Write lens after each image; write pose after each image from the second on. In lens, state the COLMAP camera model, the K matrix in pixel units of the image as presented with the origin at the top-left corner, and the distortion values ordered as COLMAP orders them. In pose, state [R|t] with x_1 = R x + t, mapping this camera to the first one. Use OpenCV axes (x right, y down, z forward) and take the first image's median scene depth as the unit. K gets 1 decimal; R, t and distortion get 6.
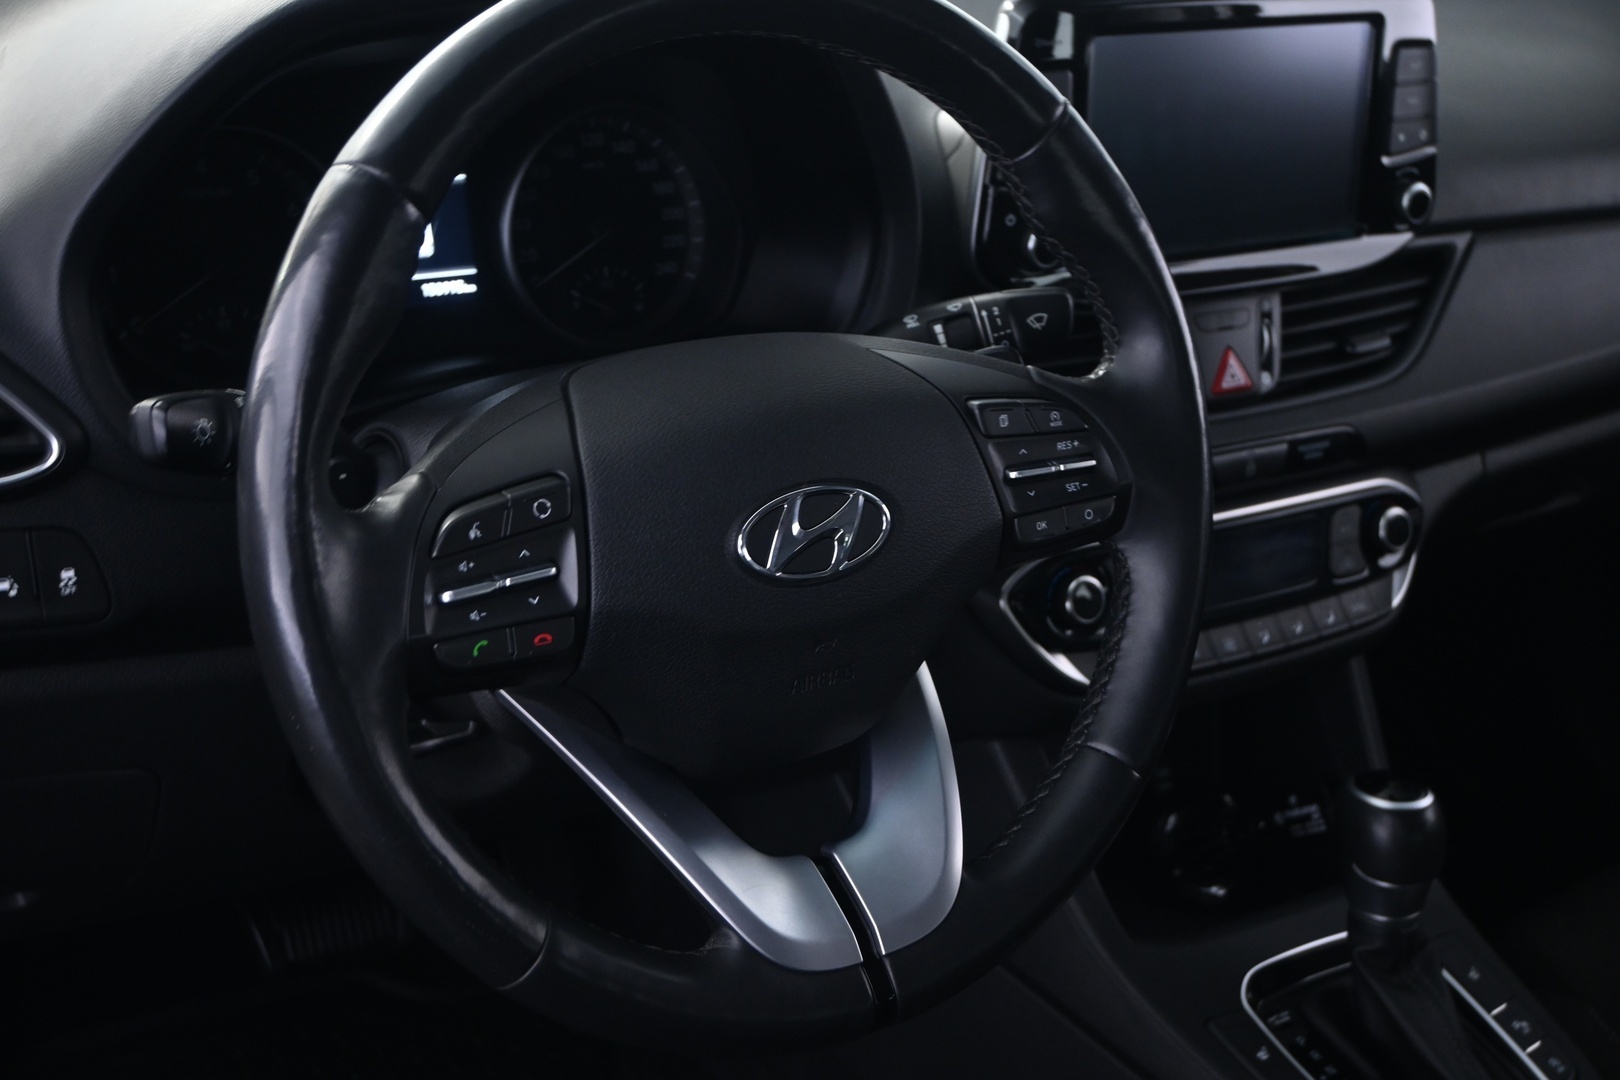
lens RADIAL K [[2219.9, 0, 810.0], [0, 2219.9, 540.0], [0, 0, 1]] dist [0.001369, 0.029350]
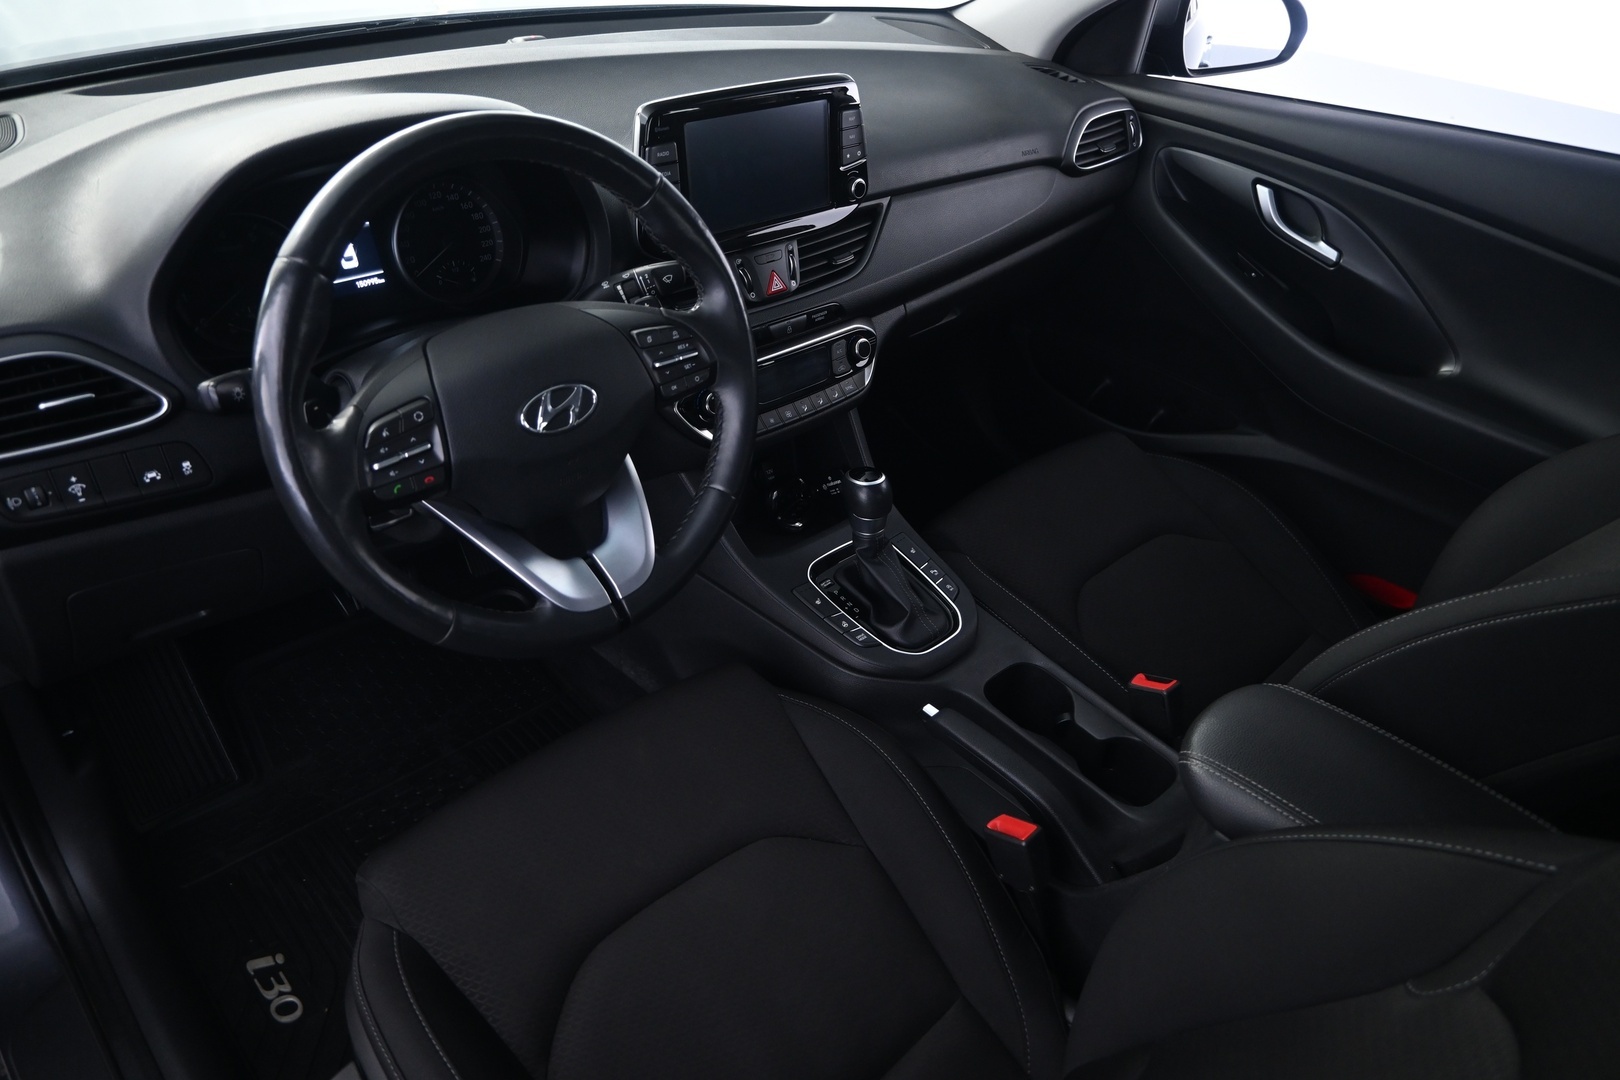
lens RADIAL K [[1100.3, 0, 810.0], [0, 1100.3, 540.0], [0, 0, 1]] dist [-0.005274, -0.000736]
pose [[0.983142, -0.122305, 0.135913, 0.064512], [0.092560, 0.973972, 0.206909, -0.062290], [-0.157682, -0.190841, 0.968874, -0.047169]]
